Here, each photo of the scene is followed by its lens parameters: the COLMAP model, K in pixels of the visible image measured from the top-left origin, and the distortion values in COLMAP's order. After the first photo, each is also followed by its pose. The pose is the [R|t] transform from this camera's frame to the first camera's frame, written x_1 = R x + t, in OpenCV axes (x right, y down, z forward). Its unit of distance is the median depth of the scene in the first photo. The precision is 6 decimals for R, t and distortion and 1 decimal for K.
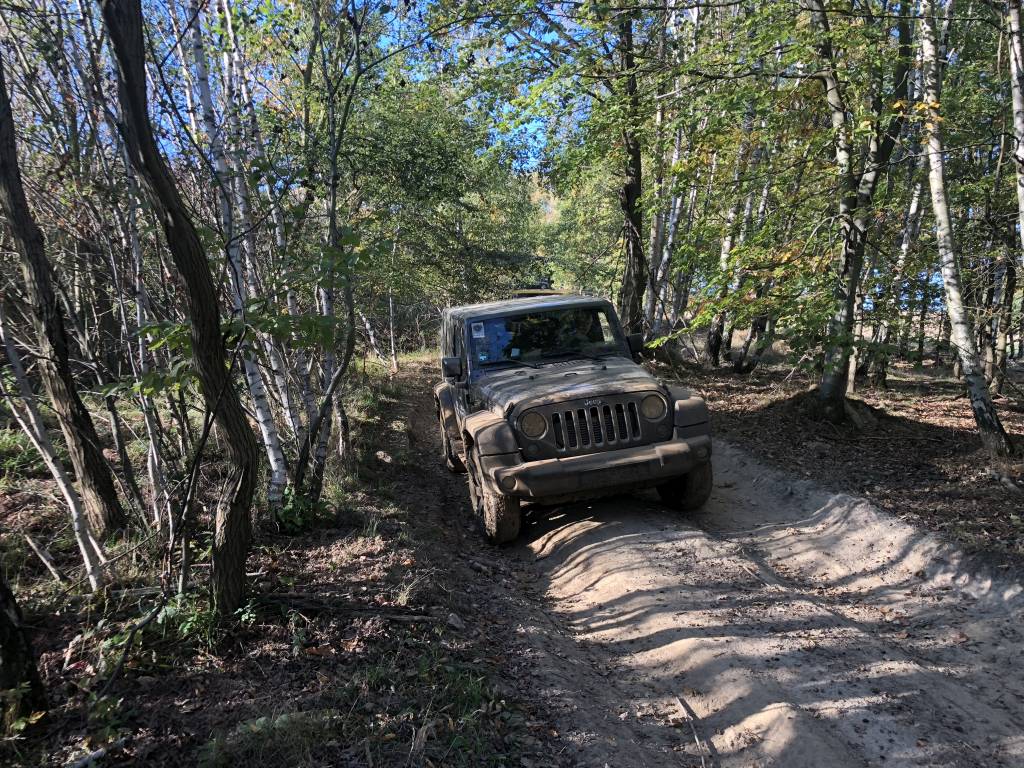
lens RADIAL K [[821.5, 0, 513.9], [0, 821.5, 387.4], [0, 0, 1]] dist [0.008968, 0.001670]
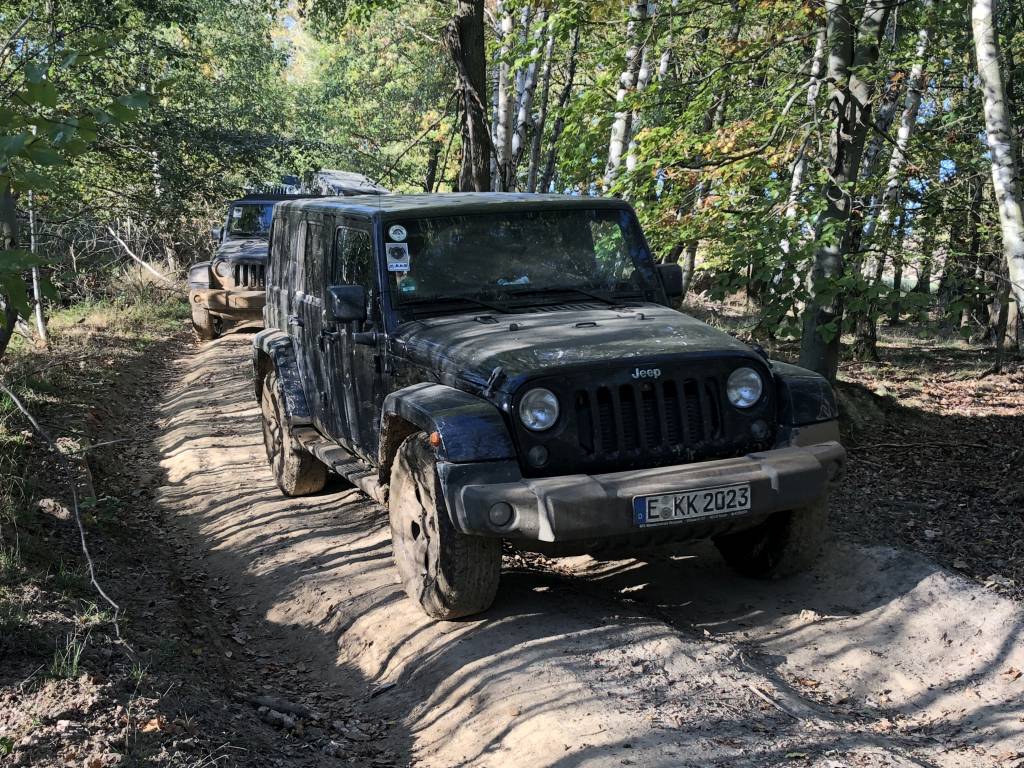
lens RADIAL K [[1363.0, 0, 505.3], [0, 1363.0, 383.1], [0, 0, 1]] dist [0.132005, -0.415691]
pose [[0.979932, -0.019840, 0.198342, -0.068935], [0.016728, 0.999709, 0.017353, -0.011737], [-0.198629, -0.013687, 0.979979, 0.097155]]
